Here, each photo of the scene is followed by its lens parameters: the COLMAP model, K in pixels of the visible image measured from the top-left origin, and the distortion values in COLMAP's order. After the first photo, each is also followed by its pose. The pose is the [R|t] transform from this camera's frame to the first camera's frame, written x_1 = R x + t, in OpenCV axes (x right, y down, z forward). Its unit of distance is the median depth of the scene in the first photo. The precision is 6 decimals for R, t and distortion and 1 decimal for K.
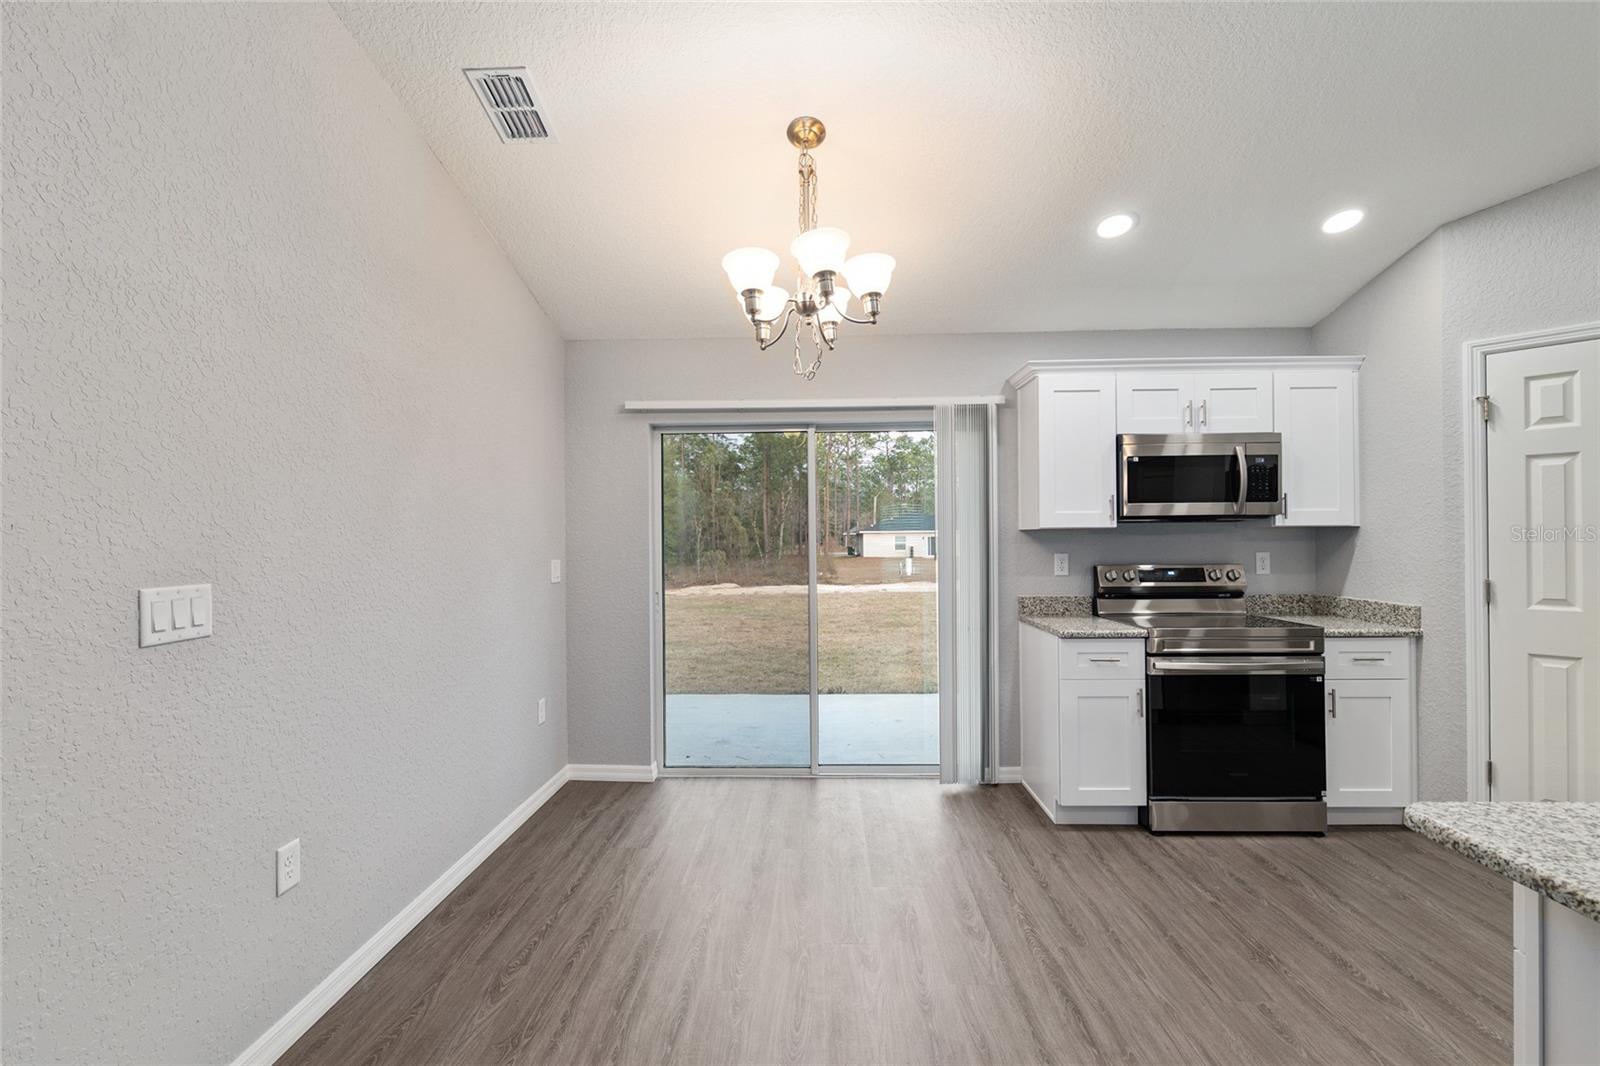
lens RADIAL K [[690.6, 0, 797.3], [0, 690.6, 541.6], [0, 0, 1]] dist [-0.003285, -0.000228]
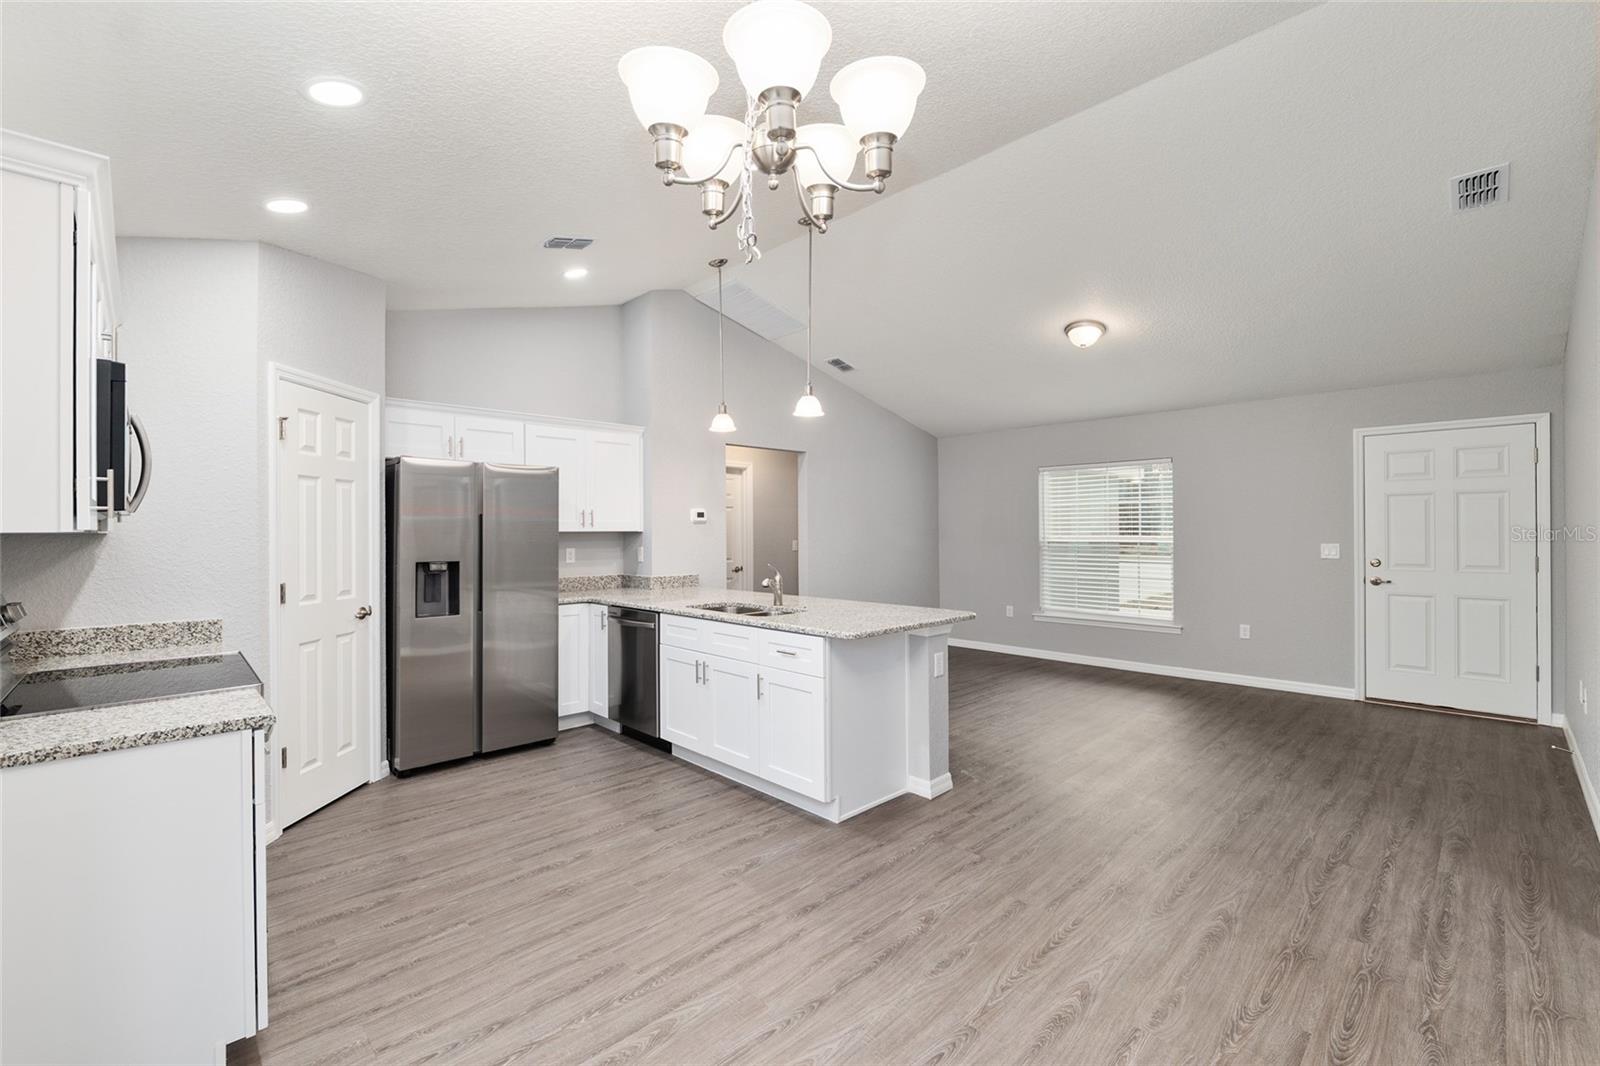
lens RADIAL K [[690.6, 0, 796.4], [0, 690.6, 532.8], [0, 0, 1]] dist [-0.003285, -0.000228]
pose [[-0.722673, 0.011065, 0.691102, -0.317654], [0.016437, 0.999864, 0.001179, -0.011185], [-0.690995, 0.012211, -0.722757, 1.108153]]
